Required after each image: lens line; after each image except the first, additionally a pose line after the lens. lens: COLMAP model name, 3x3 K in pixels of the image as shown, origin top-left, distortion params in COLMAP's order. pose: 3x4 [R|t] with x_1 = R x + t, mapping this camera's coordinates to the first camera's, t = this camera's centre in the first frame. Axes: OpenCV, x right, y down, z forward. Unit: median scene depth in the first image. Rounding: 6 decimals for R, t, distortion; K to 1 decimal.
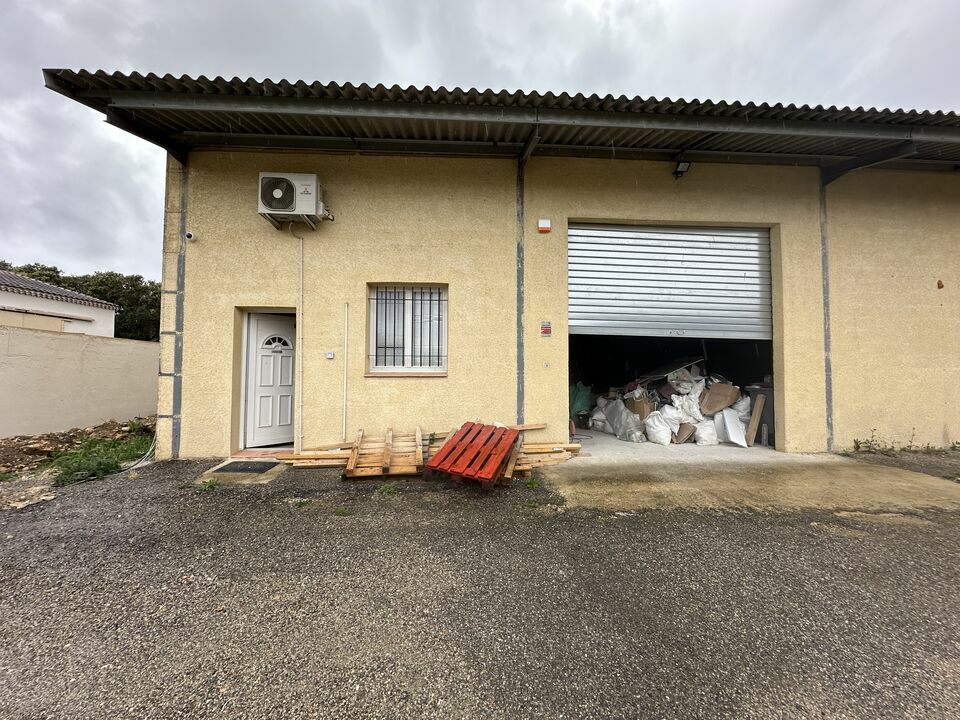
lens RADIAL K [[380.8, 0, 480.3], [0, 380.8, 357.9], [0, 0, 1]] dist [-0.003888, -0.000242]
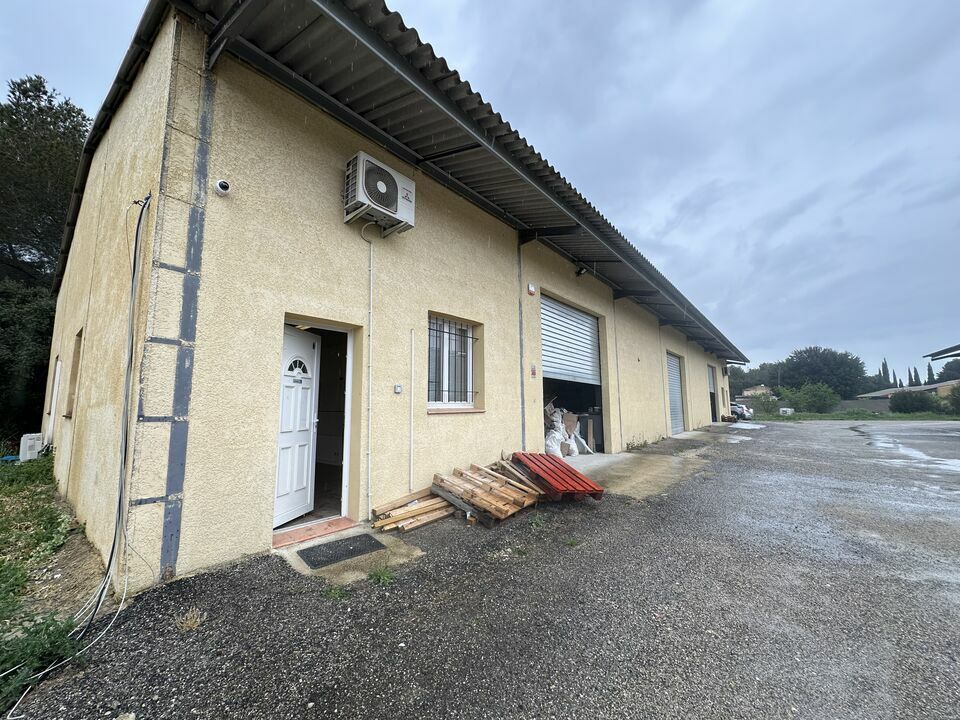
lens RADIAL K [[380.8, 0, 480.3], [0, 380.8, 357.9], [0, 0, 1]] dist [-0.003888, -0.000242]
pose [[0.678750, 0.081787, 0.729801, -0.852653], [-0.011842, 0.994869, -0.100479, 0.006832], [-0.734274, 0.059558, 0.676235, 0.288219]]
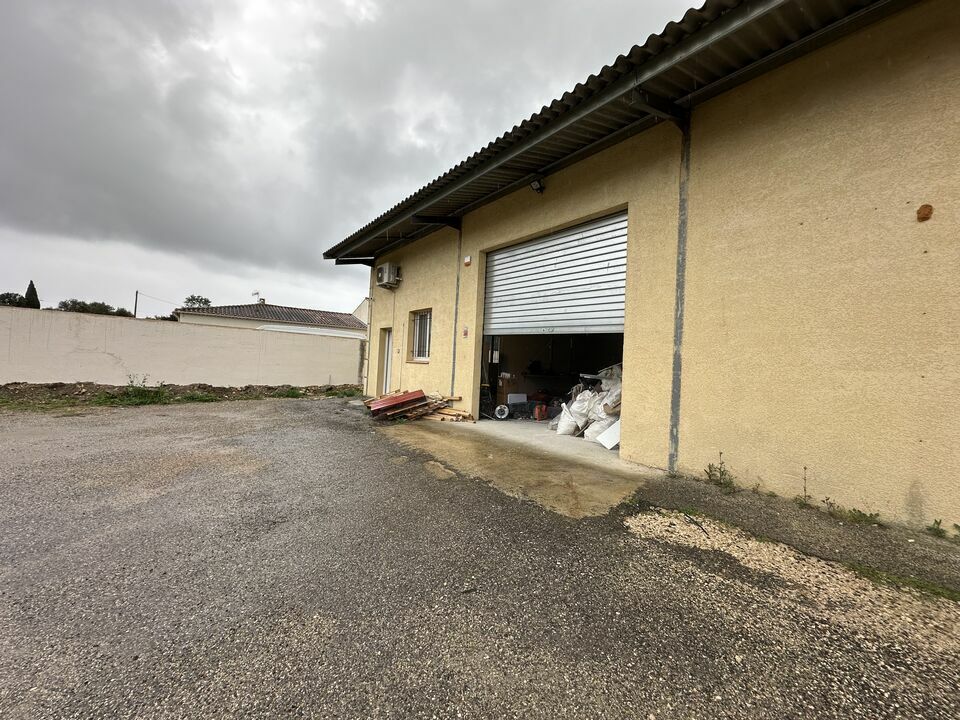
lens RADIAL K [[380.8, 0, 480.3], [0, 380.8, 357.9], [0, 0, 1]] dist [-0.003888, -0.000242]
pose [[0.572242, 0.012347, -0.819992, 1.394300], [-0.020569, 0.999788, 0.000699, 0.018940], [0.819827, 0.016467, 0.572375, 0.220095]]
